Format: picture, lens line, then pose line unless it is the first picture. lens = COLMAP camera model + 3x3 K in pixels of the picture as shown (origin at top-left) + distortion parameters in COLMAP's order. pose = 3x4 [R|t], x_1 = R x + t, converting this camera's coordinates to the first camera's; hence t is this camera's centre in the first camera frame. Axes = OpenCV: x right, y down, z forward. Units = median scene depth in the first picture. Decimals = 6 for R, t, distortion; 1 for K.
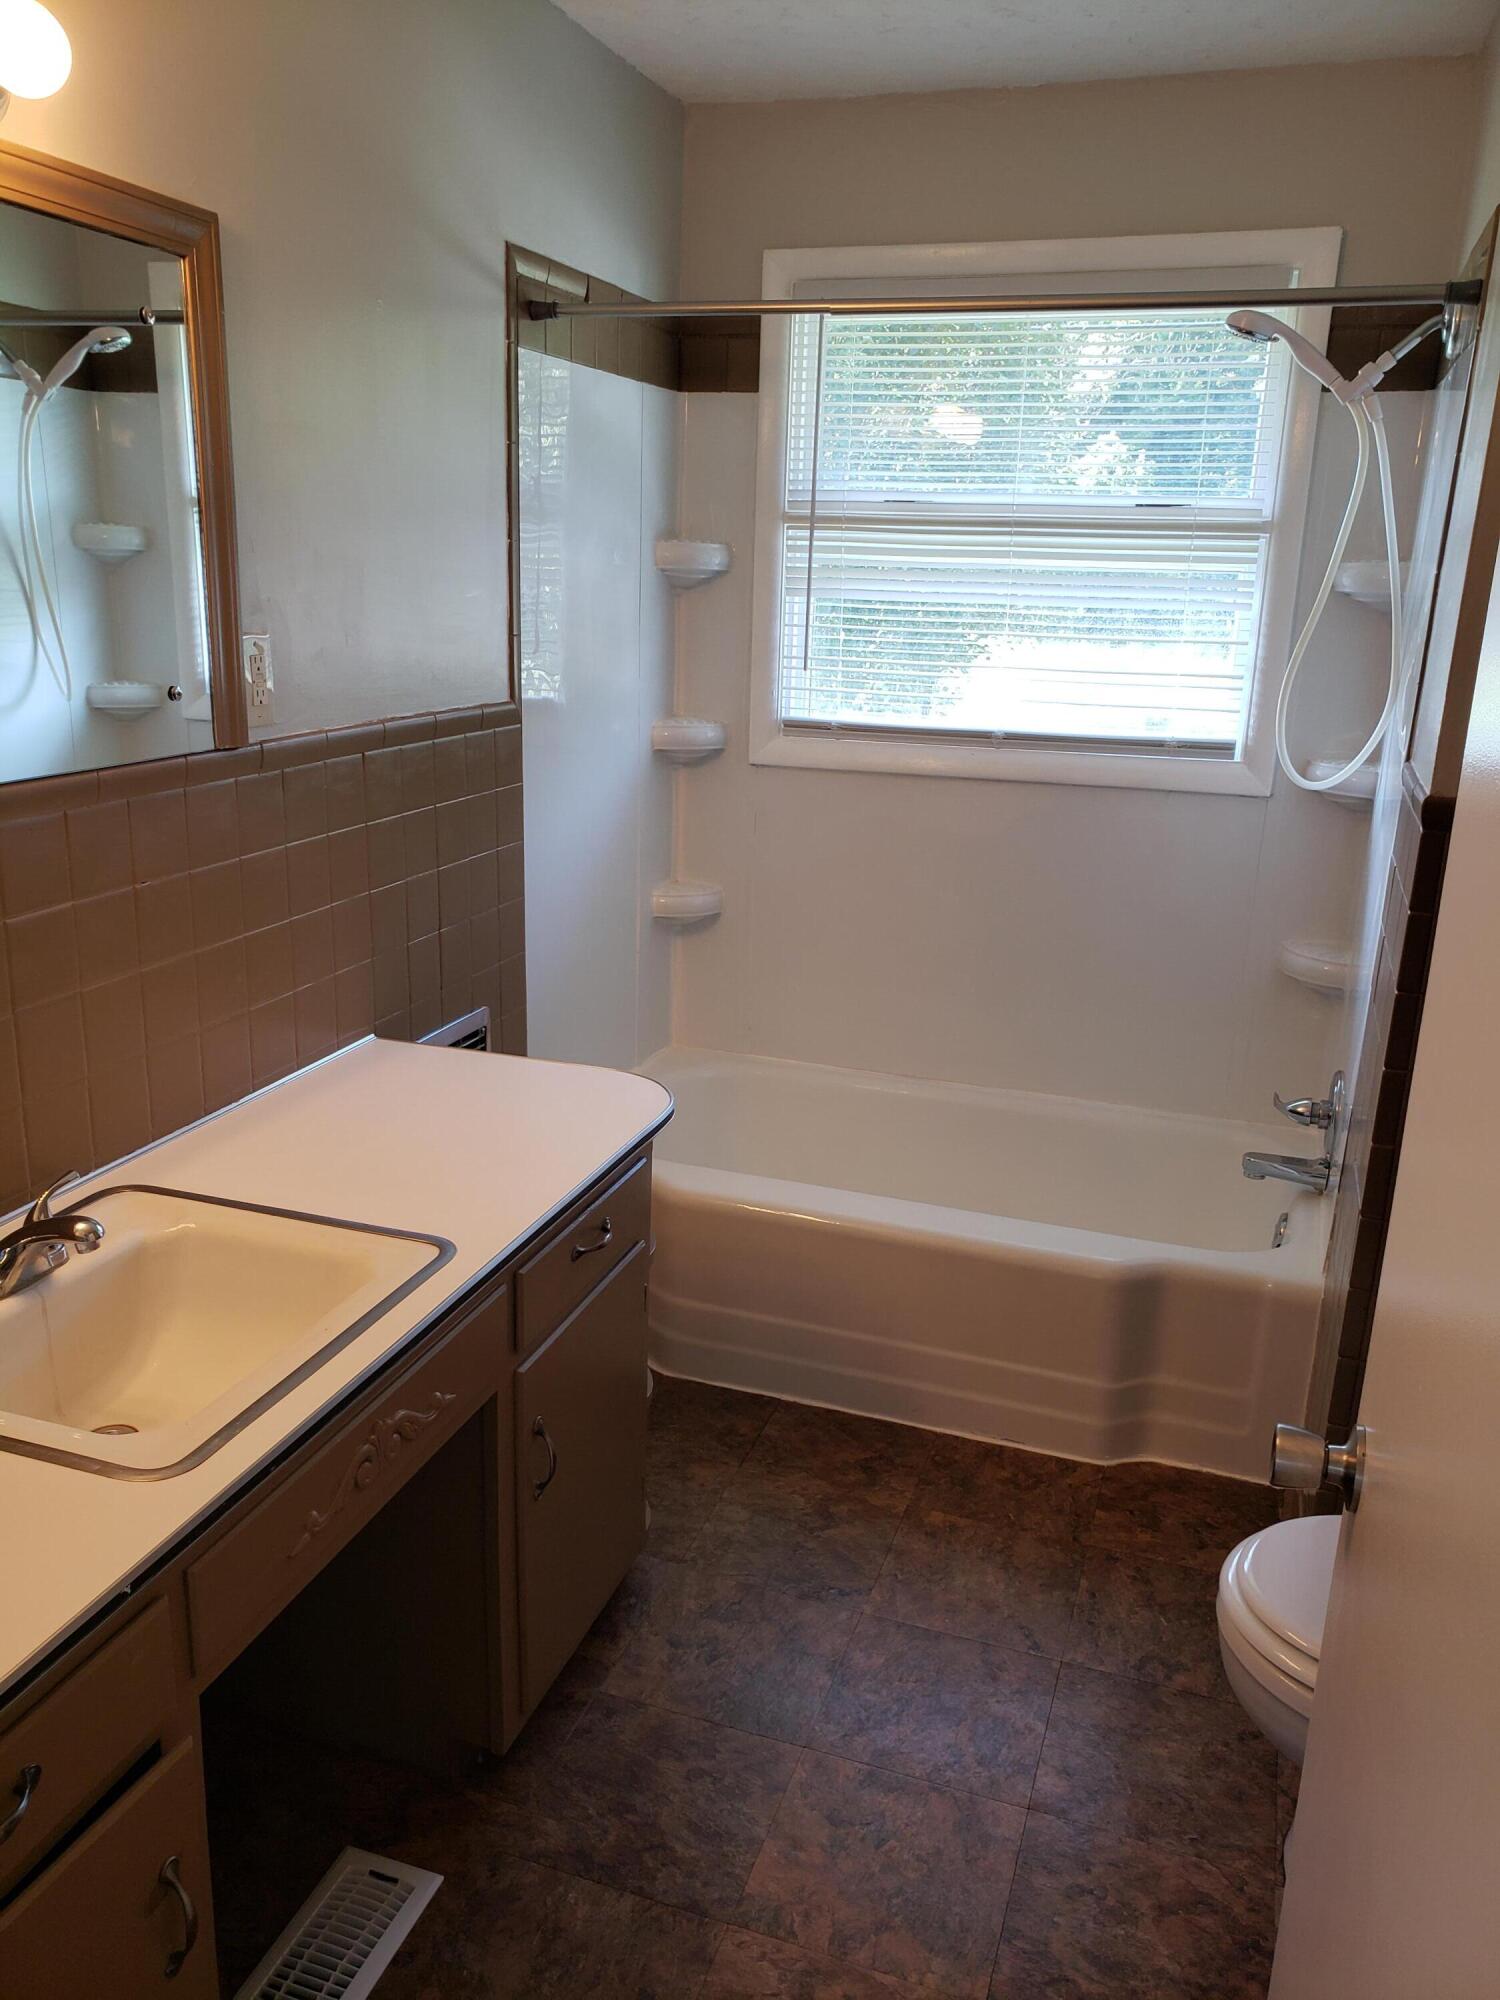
lens RADIAL K [[1546.8, 0, 779.8], [0, 1546.8, 1001.1], [0, 0, 1]] dist [-0.006646, 0.074387]
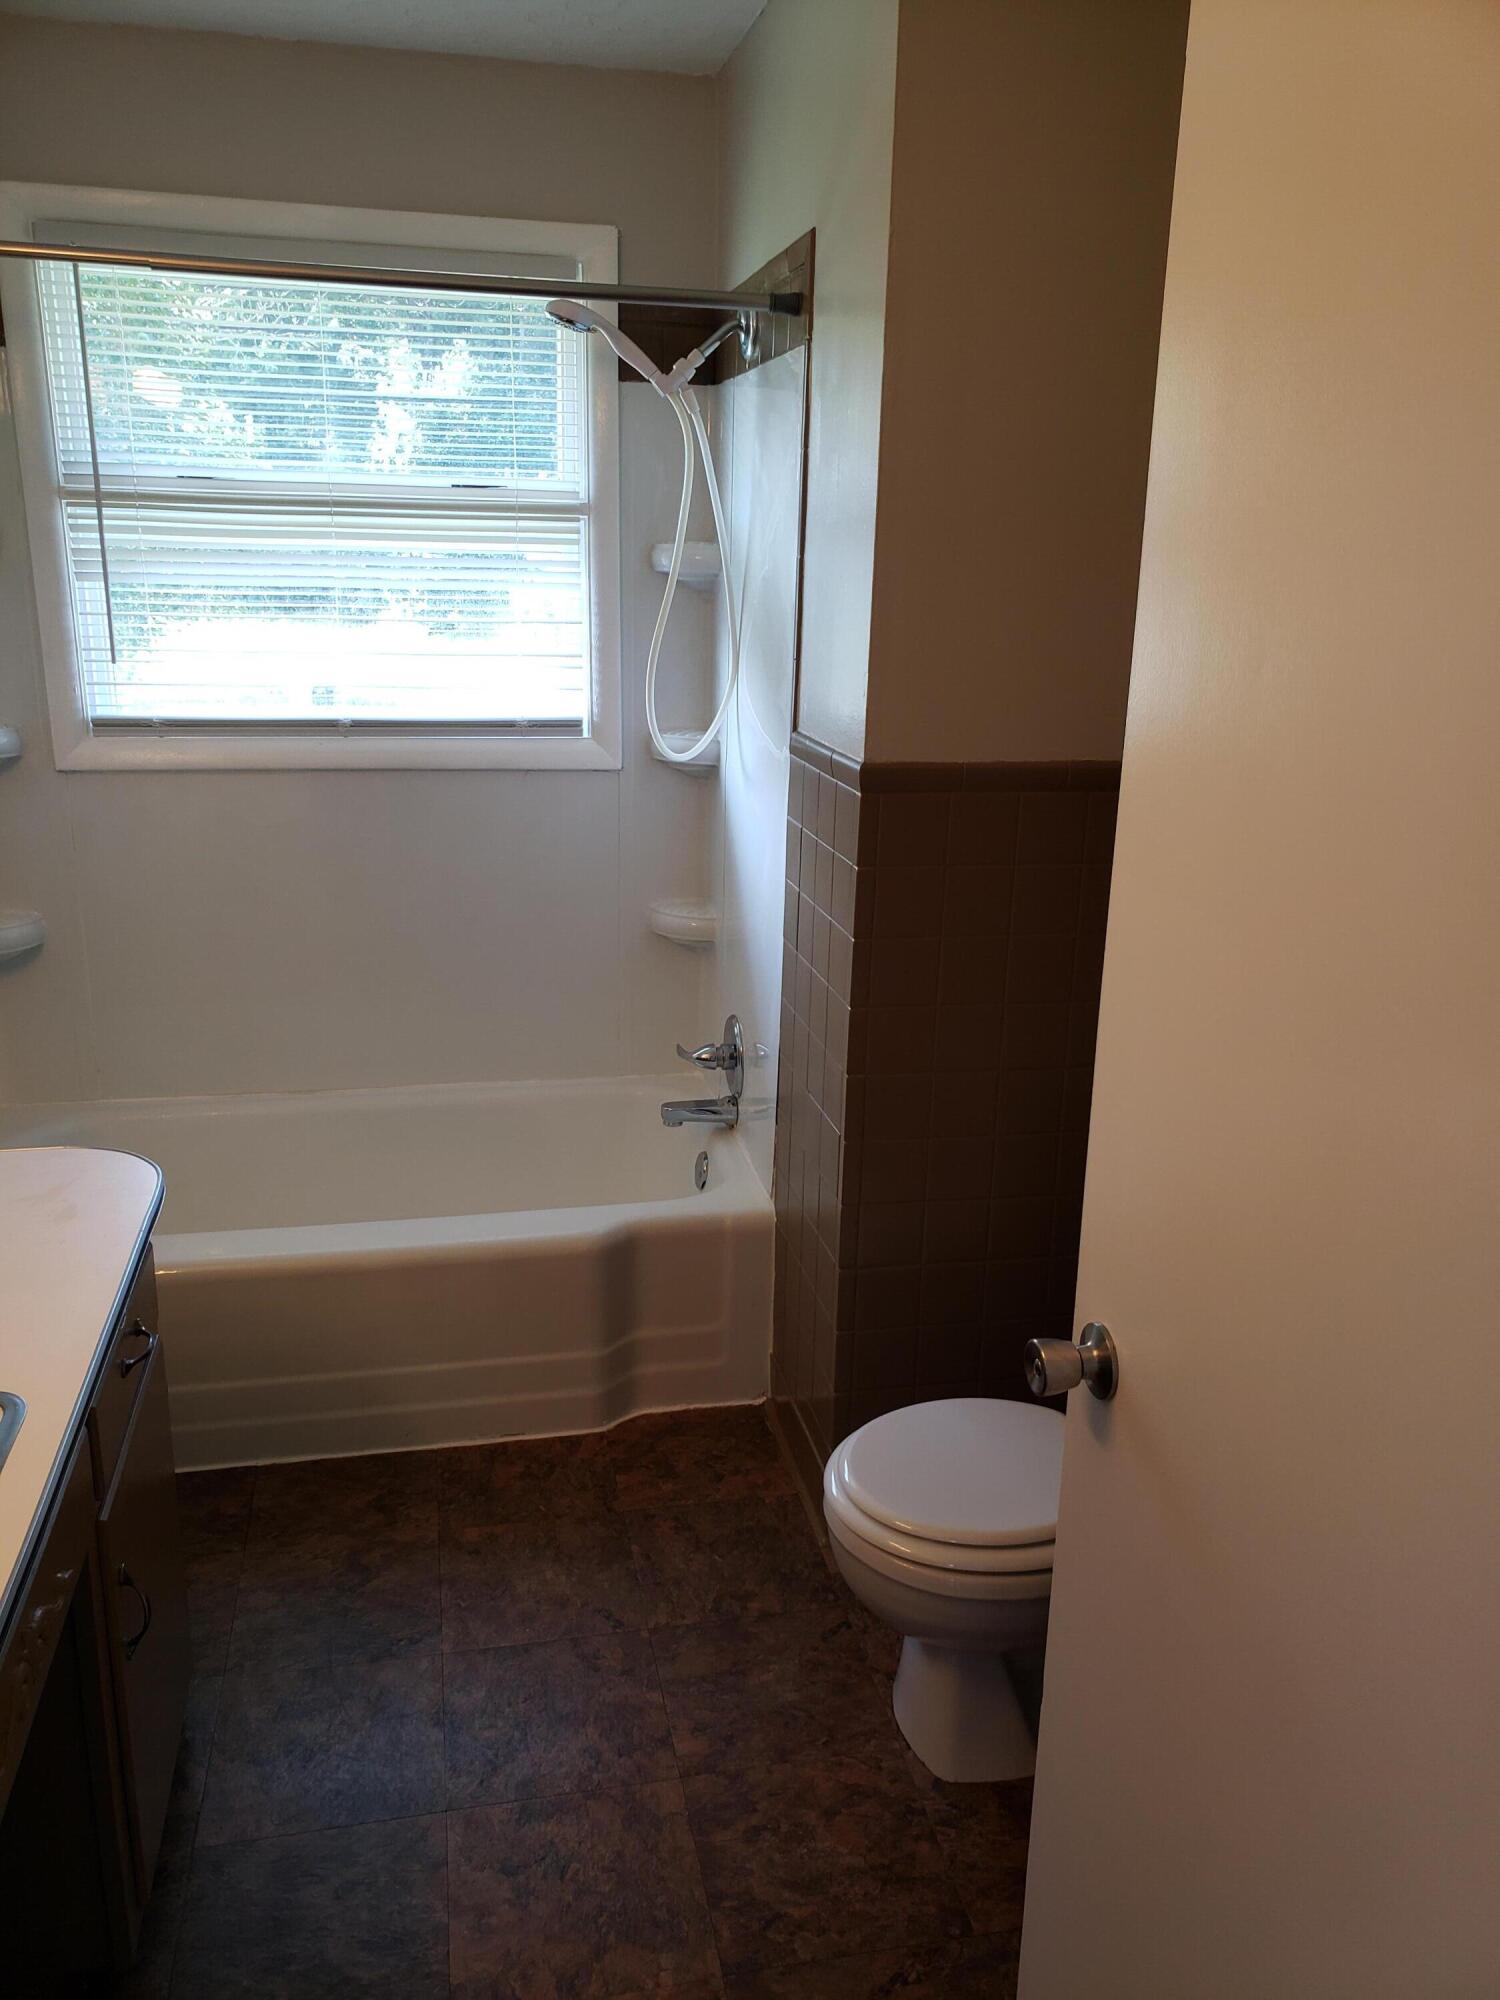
lens RADIAL K [[1542.2, 0, 754.4], [0, 1542.2, 983.0], [0, 0, 1]] dist [0.000190, 0.050314]
pose [[0.864530, -0.142847, 0.481853, -0.160543], [0.141272, 0.989171, 0.039777, -0.019579], [-0.482317, 0.033684, 0.875349, 0.058021]]
